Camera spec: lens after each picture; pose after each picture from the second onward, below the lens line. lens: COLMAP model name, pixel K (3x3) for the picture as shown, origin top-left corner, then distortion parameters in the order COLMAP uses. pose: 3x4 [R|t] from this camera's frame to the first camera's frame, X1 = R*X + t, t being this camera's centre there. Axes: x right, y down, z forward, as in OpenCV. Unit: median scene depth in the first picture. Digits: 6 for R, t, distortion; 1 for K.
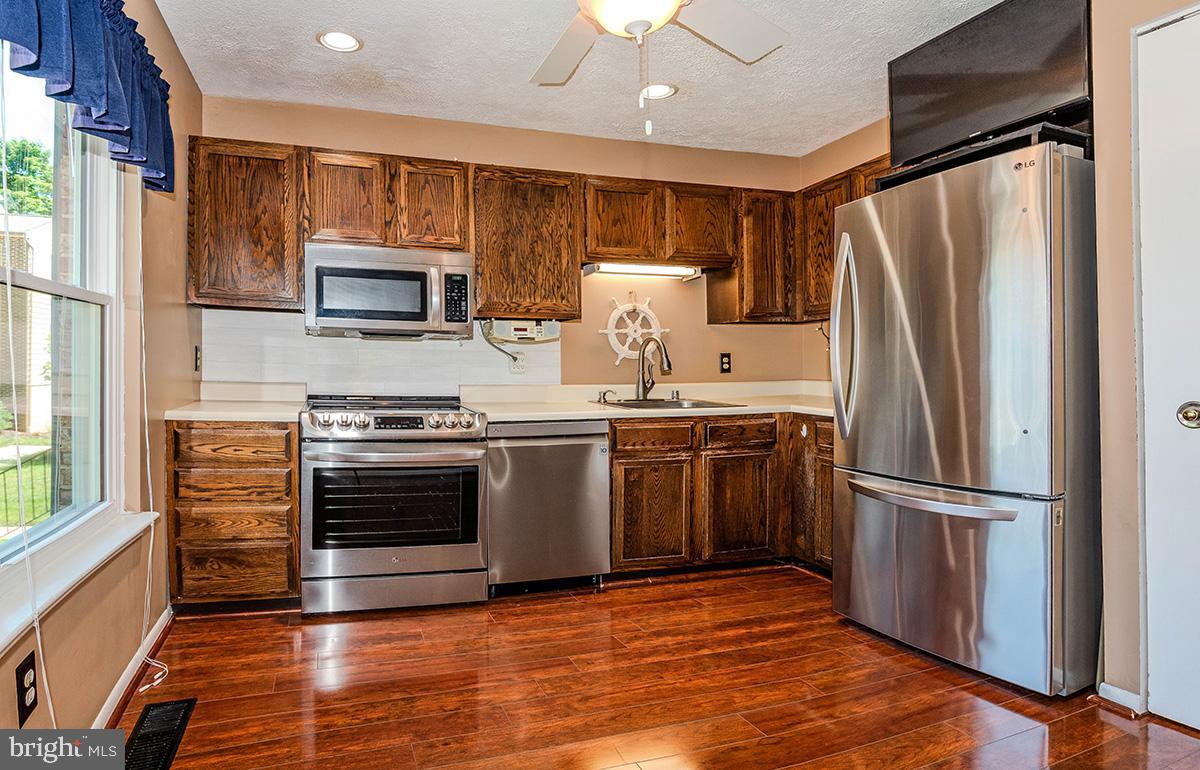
lens RADIAL K [[649.1, 0, 599.6], [0, 649.1, 383.1], [0, 0, 1]] dist [-0.003729, -0.000726]
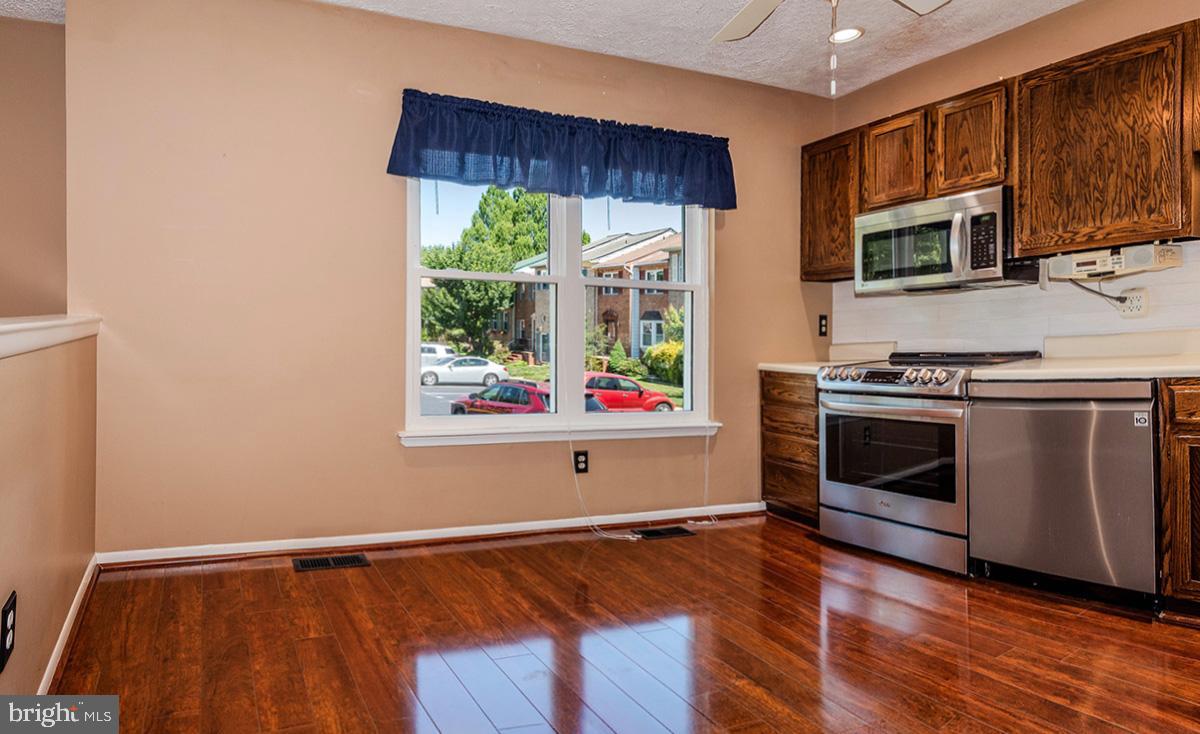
lens RADIAL K [[848.0, 0, 599.9], [0, 848.0, 370.5], [0, 0, 1]] dist [-0.071624, -0.012457]
pose [[0.139495, 0.030139, -0.989764, 0.853489], [0.037565, 0.998656, 0.035704, -0.013546], [0.989510, -0.042161, 0.138176, 0.311767]]
